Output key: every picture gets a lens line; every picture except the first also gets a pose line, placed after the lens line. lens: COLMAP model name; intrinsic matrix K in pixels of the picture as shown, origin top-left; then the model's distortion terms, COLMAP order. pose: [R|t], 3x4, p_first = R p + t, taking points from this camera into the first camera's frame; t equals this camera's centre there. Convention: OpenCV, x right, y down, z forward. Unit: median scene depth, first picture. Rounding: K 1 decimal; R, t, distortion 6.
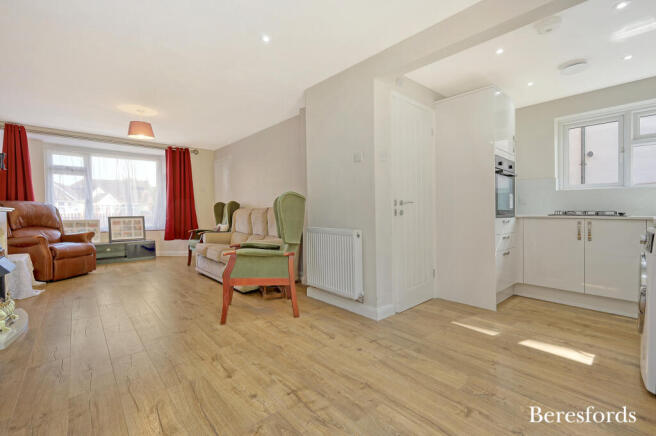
lens RADIAL K [[284.3, 0, 332.5], [0, 284.3, 216.4], [0, 0, 1]] dist [0.000402, 0.000146]
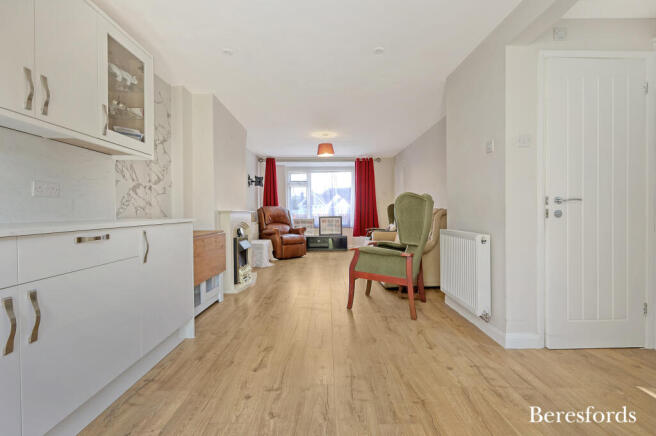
lens RADIAL K [[284.3, 0, 330.6], [0, 284.3, 212.9], [0, 0, 1]] dist [0.000402, 0.000146]
pose [[0.752407, -0.000761, -0.658699, 0.286376], [-0.009114, 0.999892, -0.011566, -0.001370], [0.658636, 0.014705, 0.752318, 0.060400]]
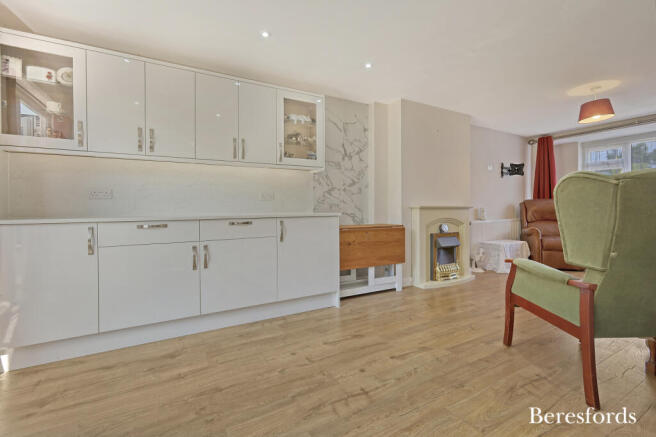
lens RADIAL K [[284.3, 0, 328.5], [0, 284.3, 209.3], [0, 0, 1]] dist [0.000402, 0.000146]
pose [[-0.213793, 0.004318, -0.976869, 0.463958], [-0.011437, 0.999911, 0.006923, -0.011886], [0.976812, 0.012653, -0.213725, 0.591033]]
